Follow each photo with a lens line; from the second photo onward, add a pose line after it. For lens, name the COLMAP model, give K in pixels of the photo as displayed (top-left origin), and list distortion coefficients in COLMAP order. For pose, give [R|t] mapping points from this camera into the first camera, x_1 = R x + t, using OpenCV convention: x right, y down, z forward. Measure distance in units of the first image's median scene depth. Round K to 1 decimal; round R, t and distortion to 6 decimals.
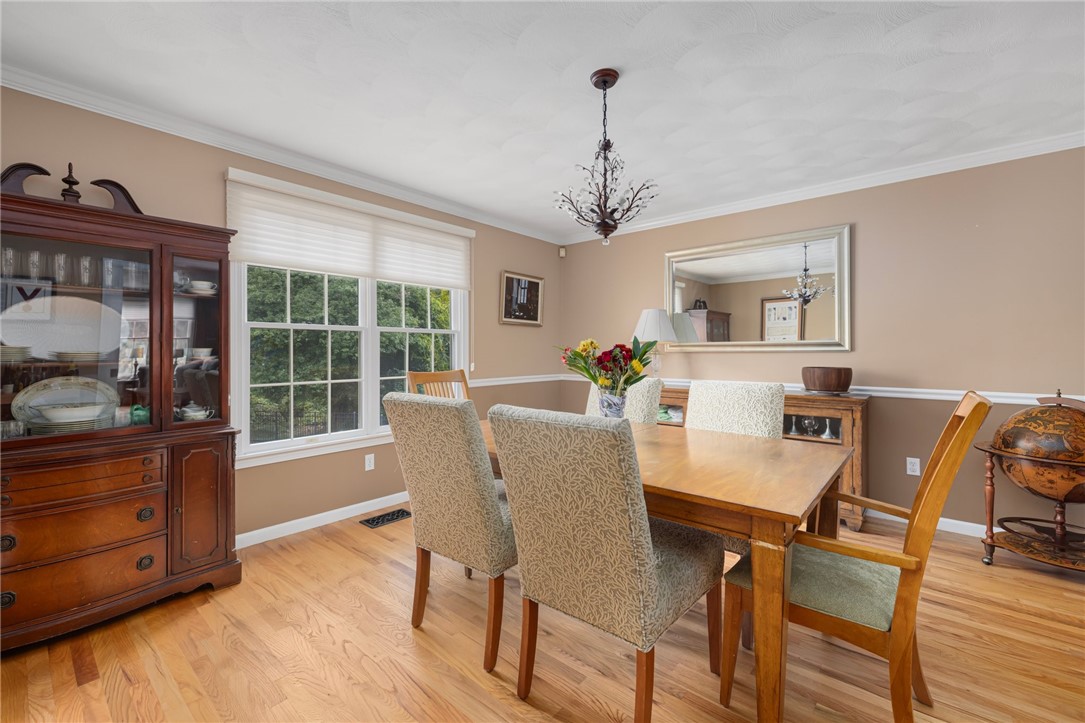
lens RADIAL K [[453.1, 0, 537.1], [0, 453.1, 354.3], [0, 0, 1]] dist [-0.001401, -0.000003]
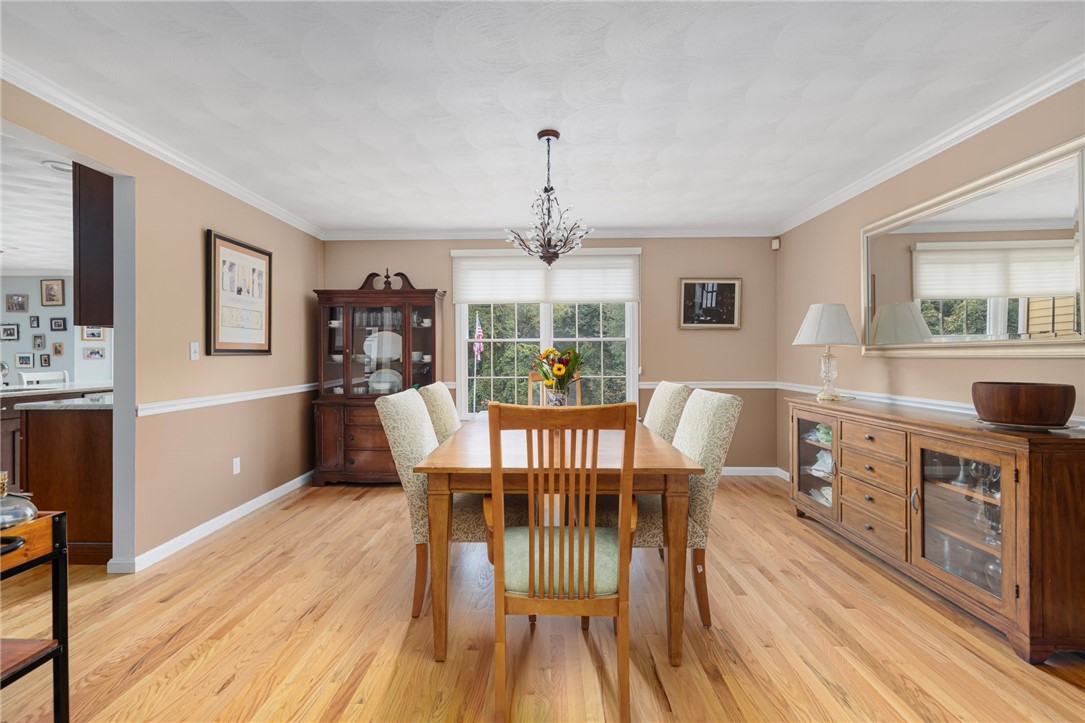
lens RADIAL K [[448.9, 0, 538.3], [0, 448.9, 356.4], [0, 0, 1]] dist [0.000604, 0.000142]
pose [[0.638245, -0.000001, -0.769834, 0.528857], [-0.003076, 0.999992, -0.002552, -0.002306], [0.769827, 0.003997, 0.638240, 0.099321]]
